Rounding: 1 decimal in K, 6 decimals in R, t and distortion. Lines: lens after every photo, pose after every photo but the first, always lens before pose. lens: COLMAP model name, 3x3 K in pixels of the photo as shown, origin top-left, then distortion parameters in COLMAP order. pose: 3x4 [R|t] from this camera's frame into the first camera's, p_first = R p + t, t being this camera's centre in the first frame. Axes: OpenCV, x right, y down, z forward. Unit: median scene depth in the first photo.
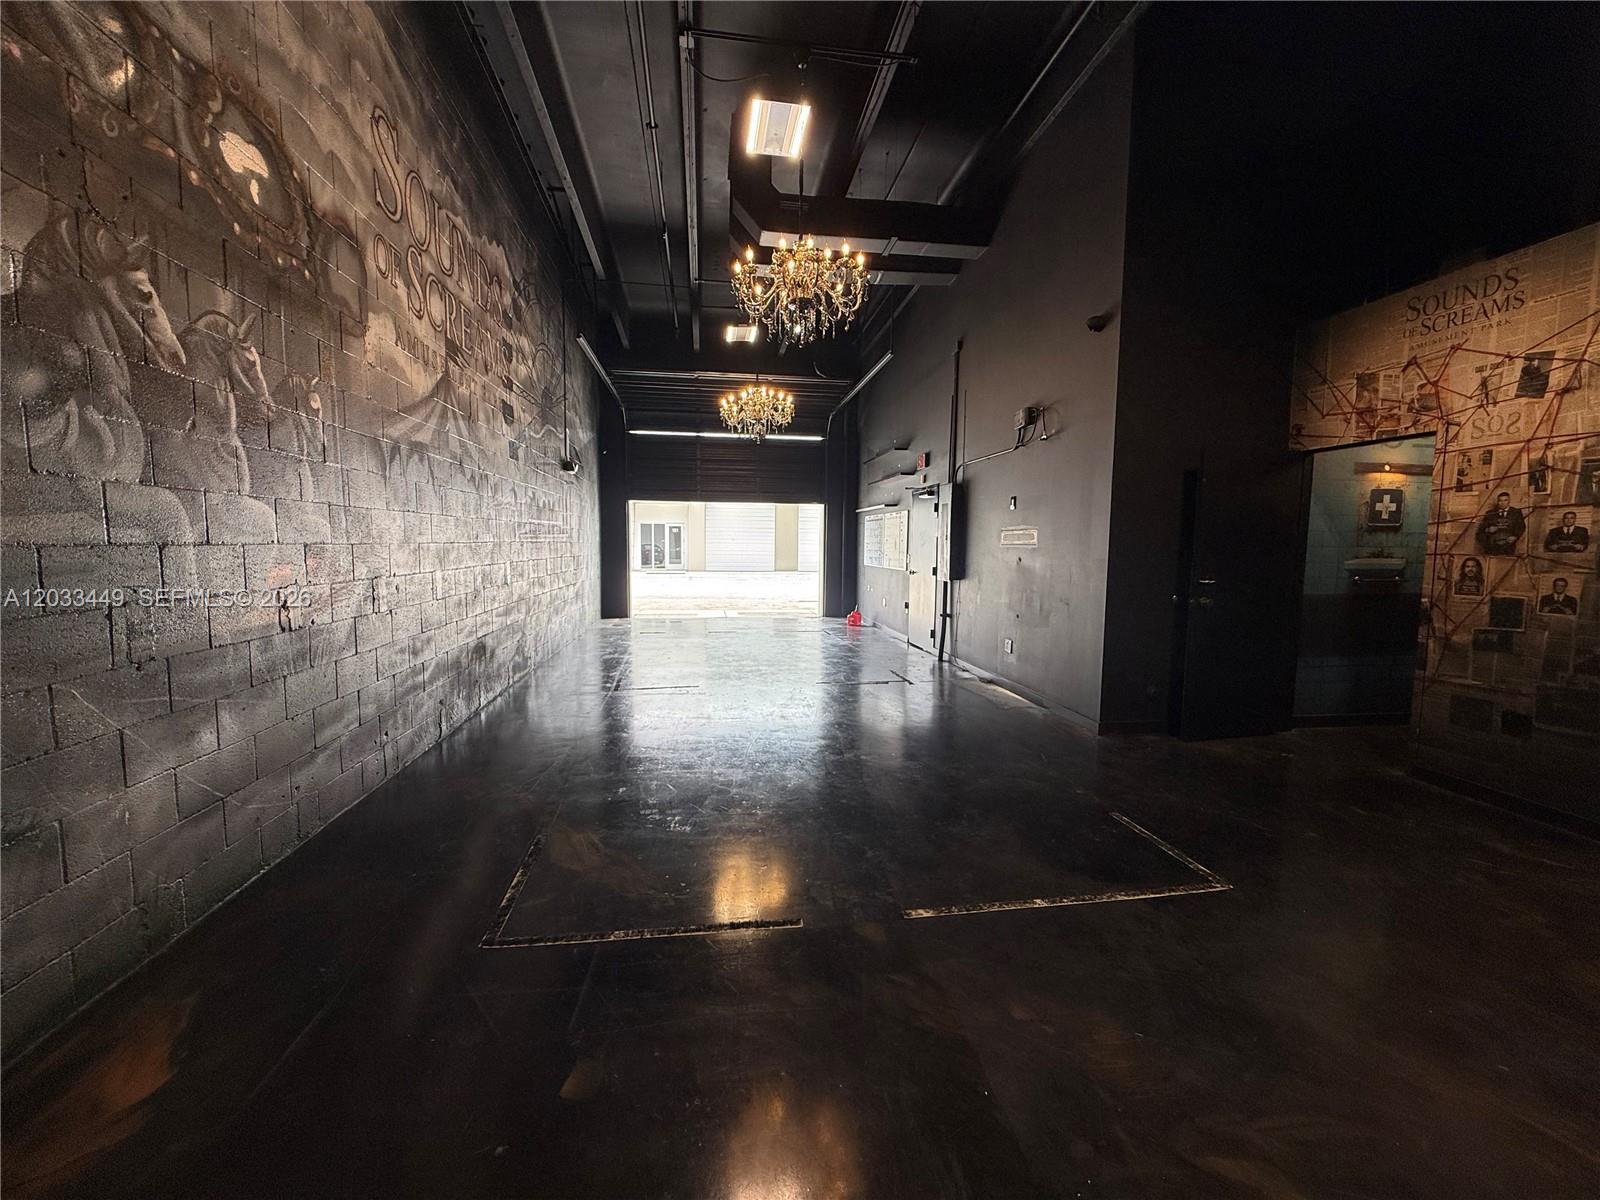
lens RADIAL K [[636.3, 0, 796.7], [0, 636.3, 598.5], [0, 0, 1]] dist [0.000222, -0.000023]
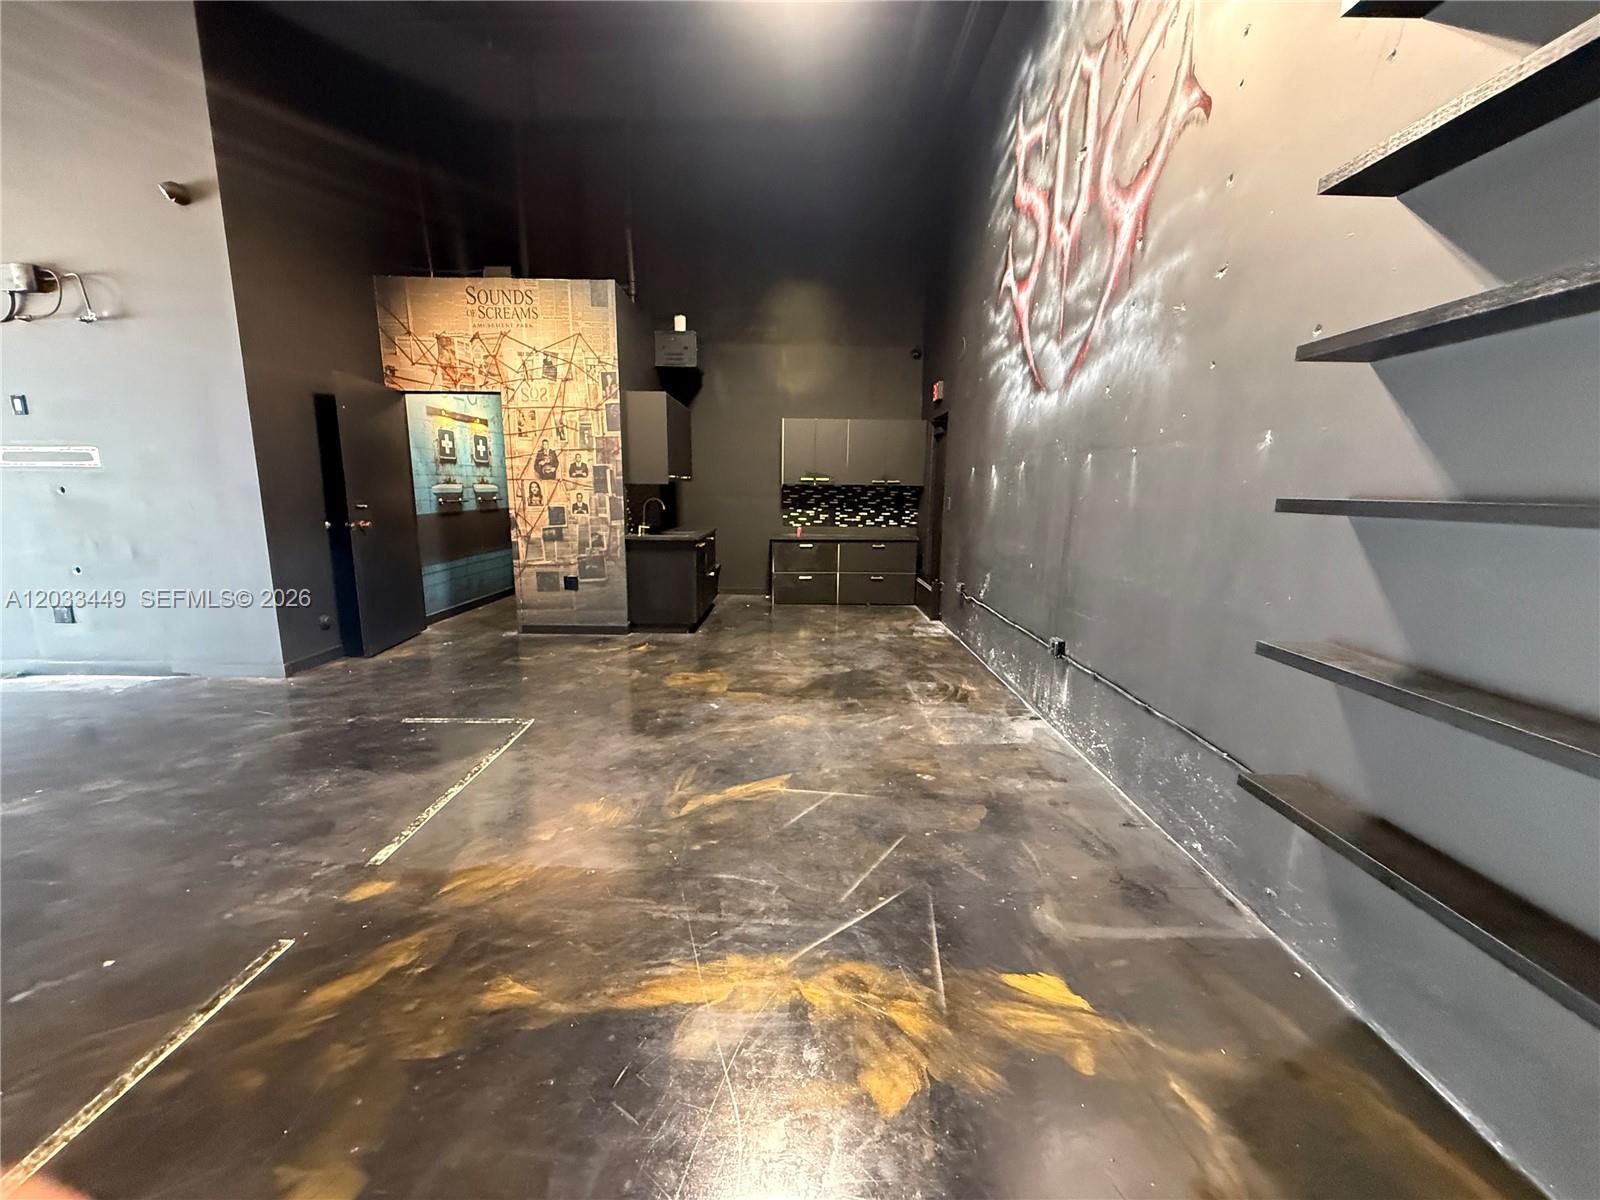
lens RADIAL K [[636.3, 0, 796.5], [0, 636.3, 599.3], [0, 0, 1]] dist [0.000222, -0.000023]
pose [[0.148432, -0.178477, 0.972684, -0.383476], [0.078237, 0.982616, 0.168360, 0.005925], [-0.985823, 0.051109, 0.159815, 0.147481]]
